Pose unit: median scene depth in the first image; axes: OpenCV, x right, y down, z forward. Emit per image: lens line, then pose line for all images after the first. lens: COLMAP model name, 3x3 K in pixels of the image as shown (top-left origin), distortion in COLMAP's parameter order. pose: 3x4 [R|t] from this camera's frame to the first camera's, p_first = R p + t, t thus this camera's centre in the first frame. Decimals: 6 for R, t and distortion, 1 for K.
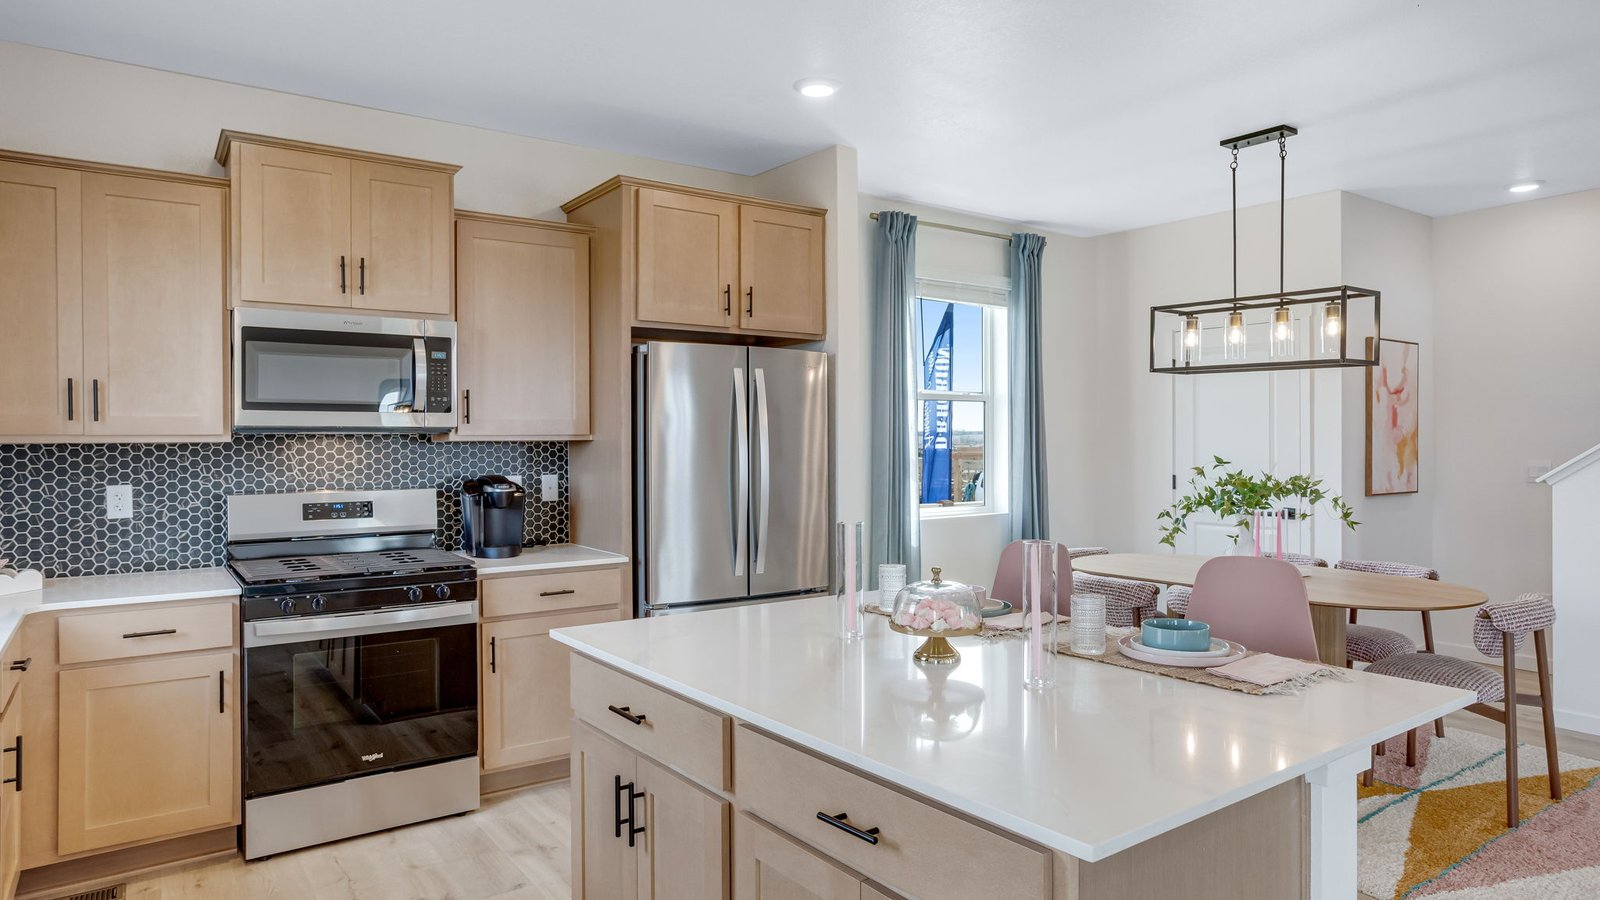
lens RADIAL K [[988.2, 0, 792.2], [0, 988.2, 441.4], [0, 0, 1]] dist [0.033967, 0.001331]
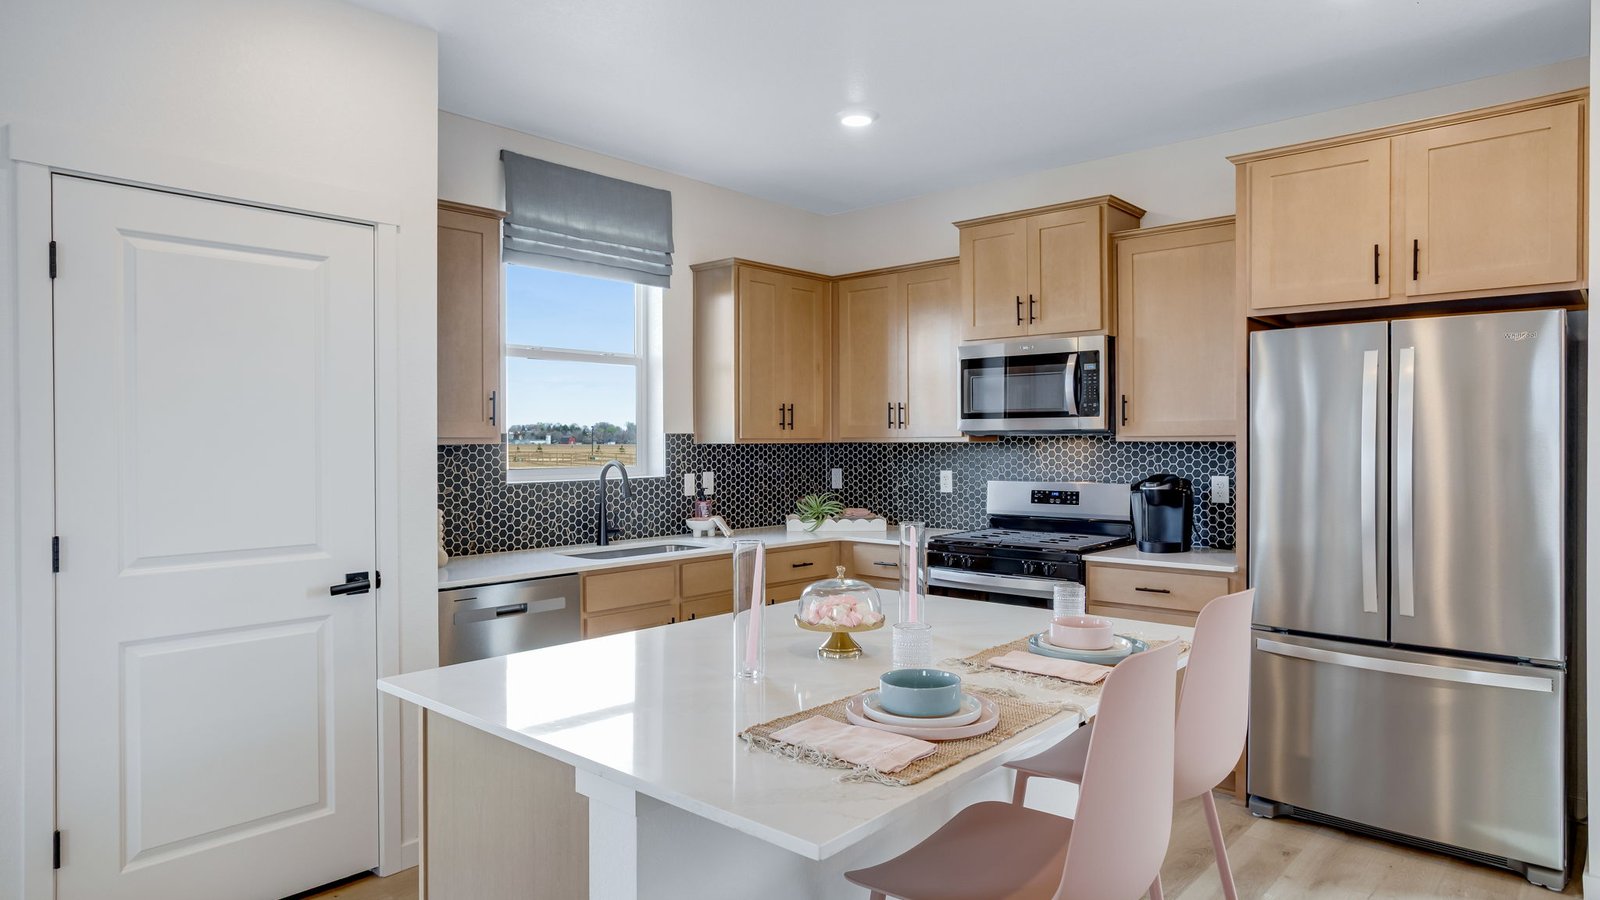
lens RADIAL K [[988.2, 0, 795.0], [0, 988.2, 448.9], [0, 0, 1]] dist [0.033967, 0.001331]
pose [[0.236759, 0.011127, -0.971505, 0.670760], [0.001739, 0.999928, 0.011876, -0.006230], [0.971567, -0.004501, 0.236722, 0.397715]]
